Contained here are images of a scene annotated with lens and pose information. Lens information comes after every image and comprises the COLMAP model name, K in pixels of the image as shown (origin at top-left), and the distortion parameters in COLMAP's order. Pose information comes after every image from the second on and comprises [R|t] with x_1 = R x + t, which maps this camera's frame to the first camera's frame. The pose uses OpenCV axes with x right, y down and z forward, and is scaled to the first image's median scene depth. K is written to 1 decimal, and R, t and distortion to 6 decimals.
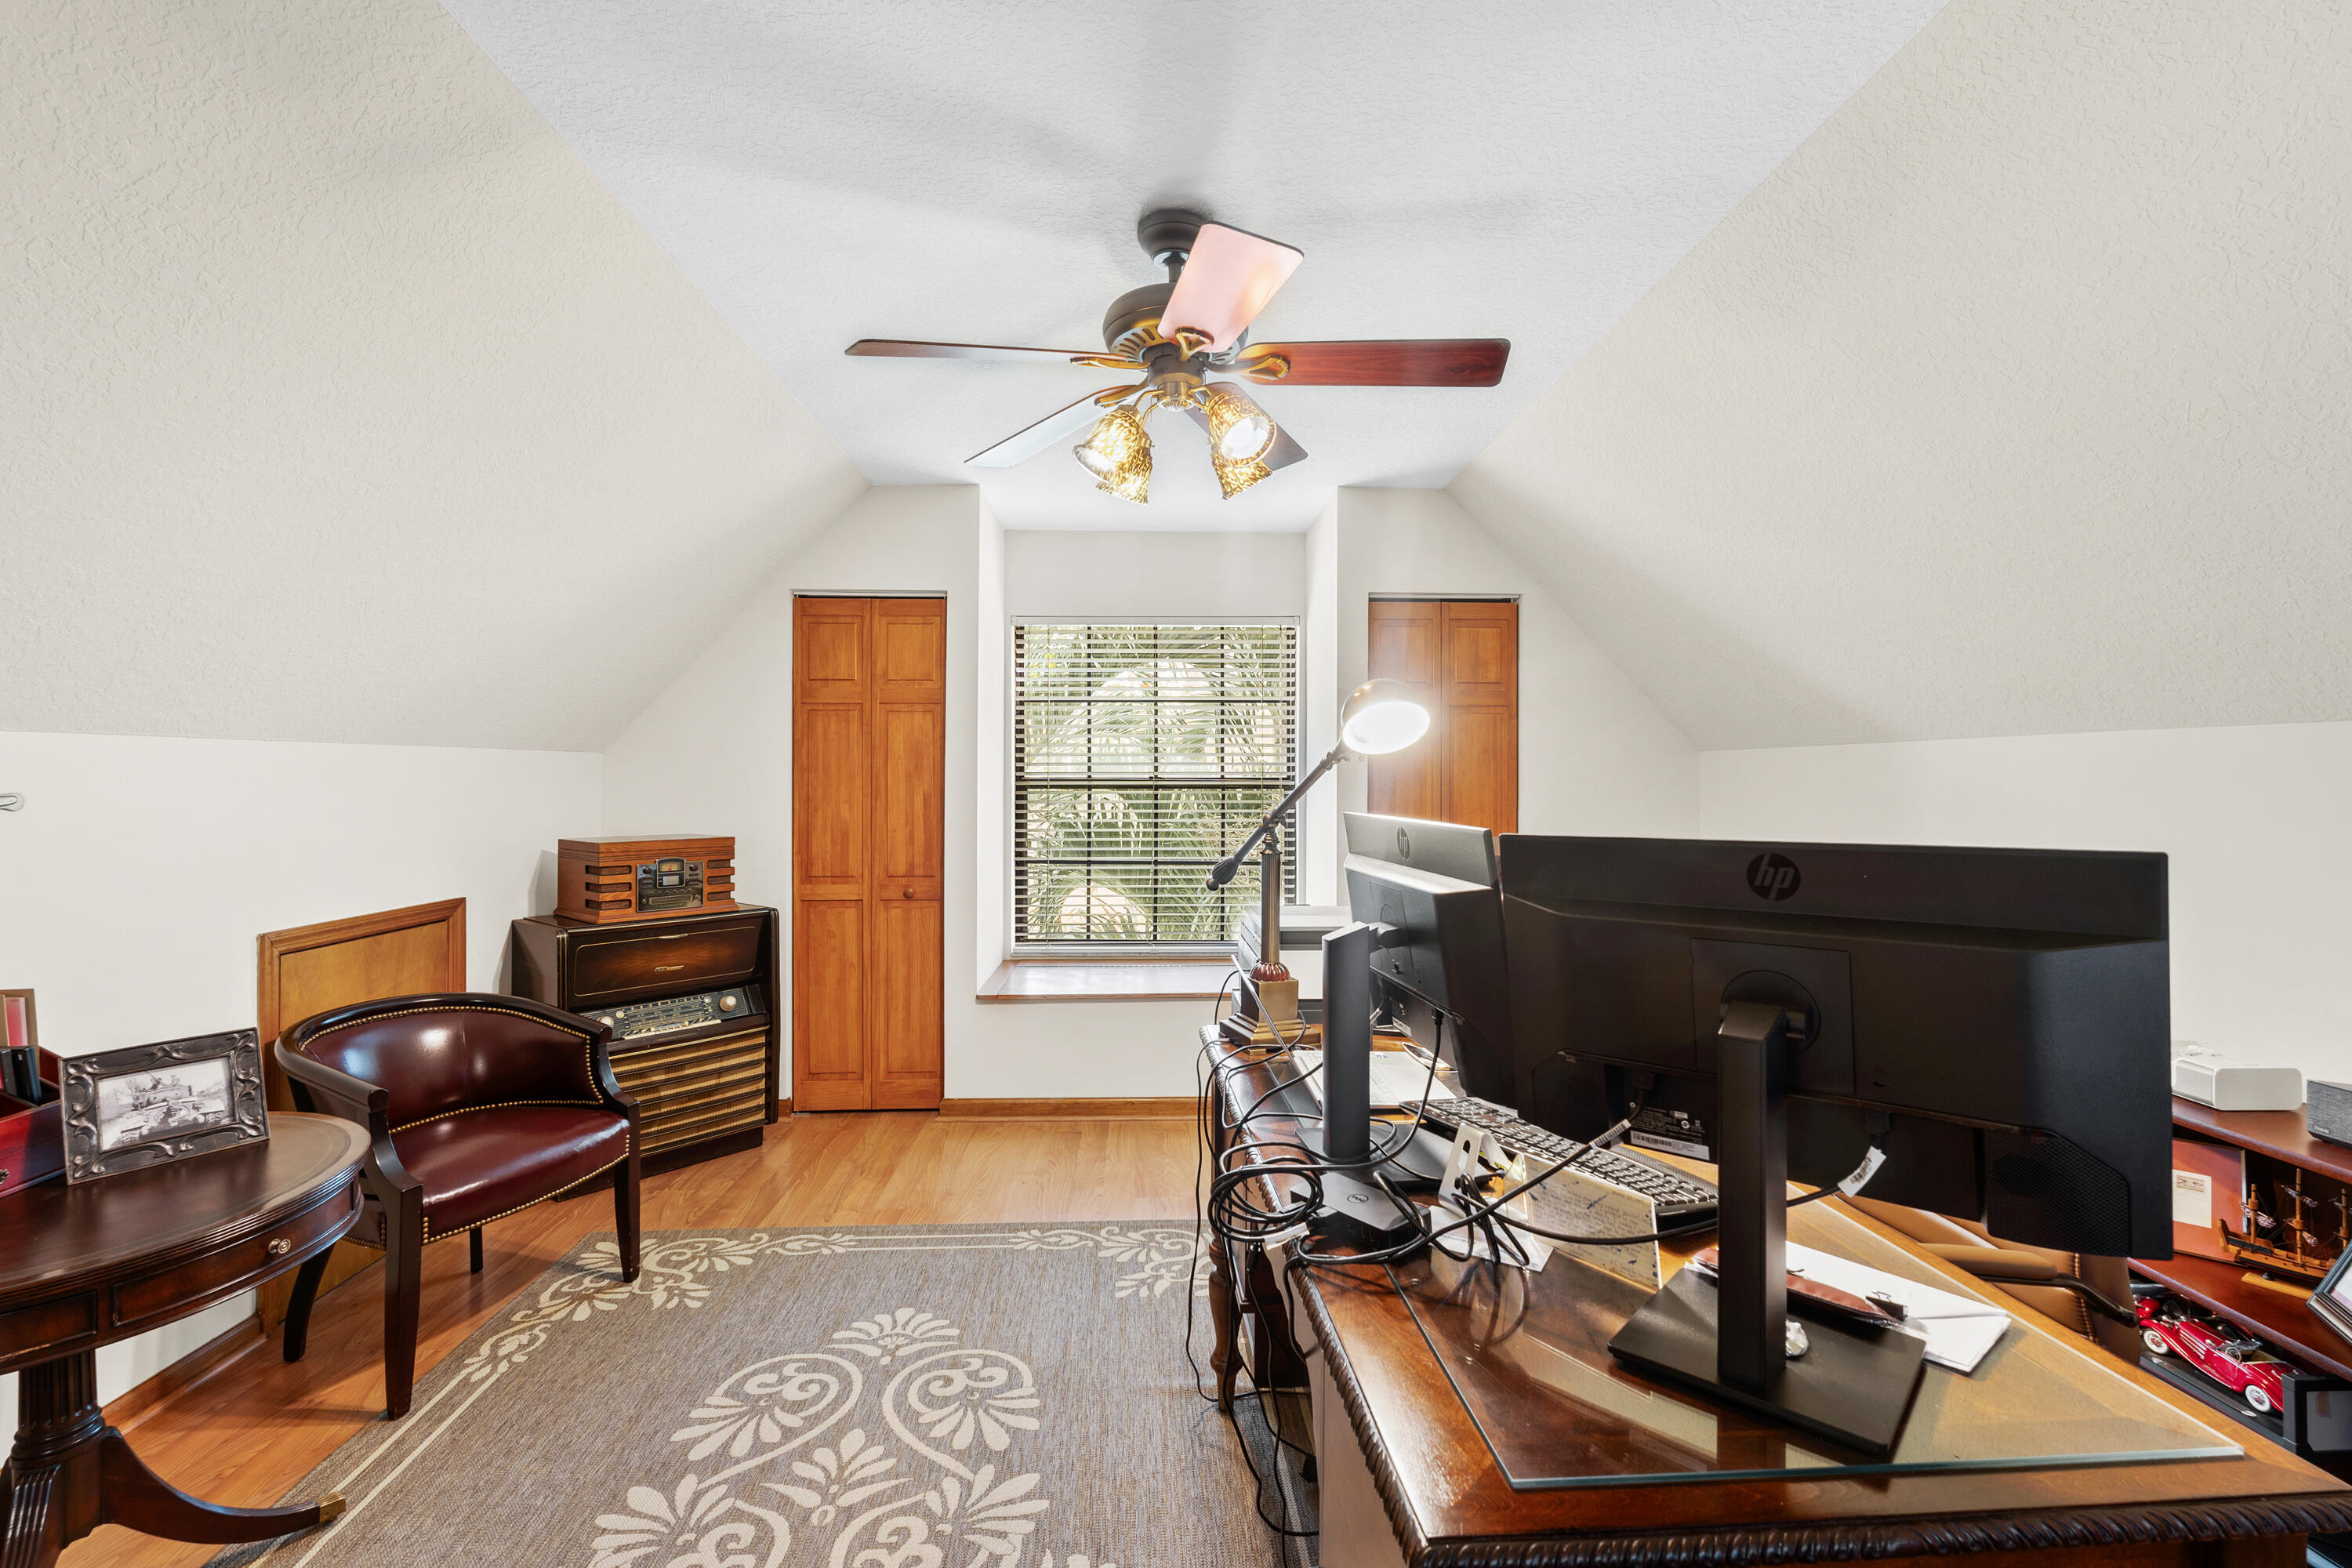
lens RADIAL K [[1035.8, 0, 1169.0], [0, 1035.8, 782.0], [0, 0, 1]] dist [-0.007328, 0.001449]
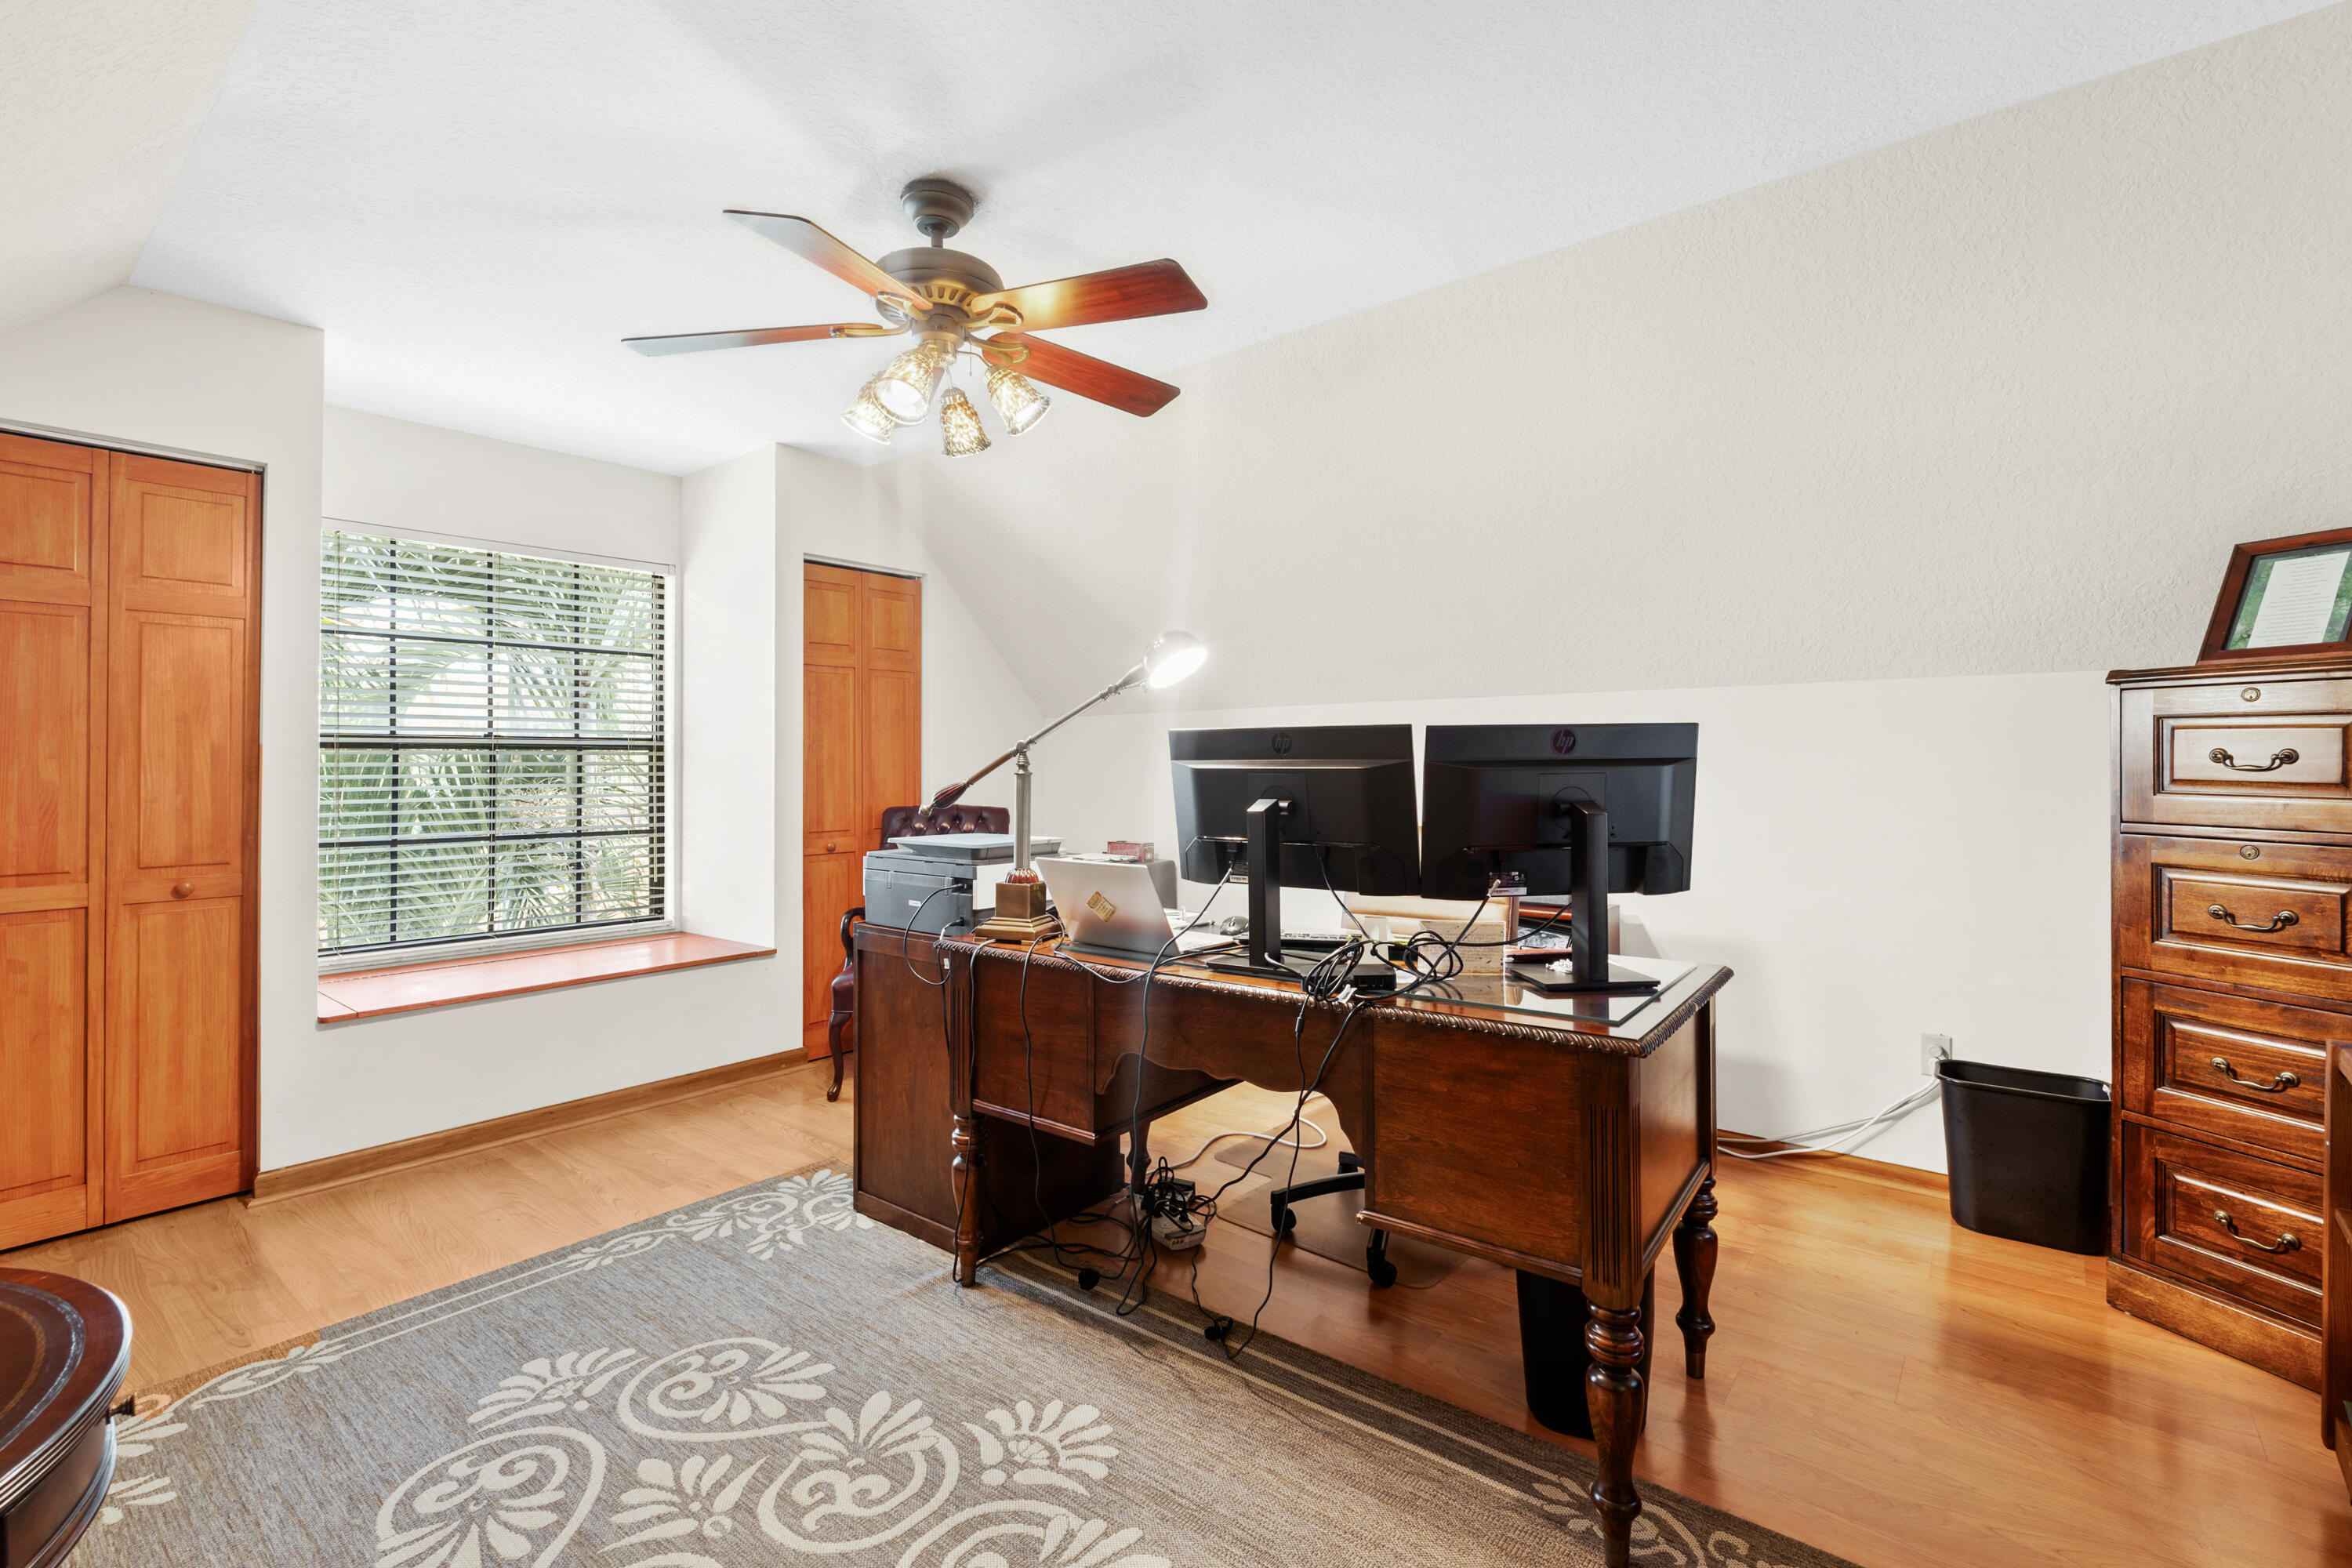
lens RADIAL K [[1035.8, 0, 1162.9], [0, 1035.8, 766.8], [0, 0, 1]] dist [-0.007328, 0.001449]
pose [[0.663023, -0.004080, 0.748588, -0.332728], [0.008382, 0.999963, -0.001974, 0.032364], [-0.748552, 0.007583, 0.663032, 0.059817]]
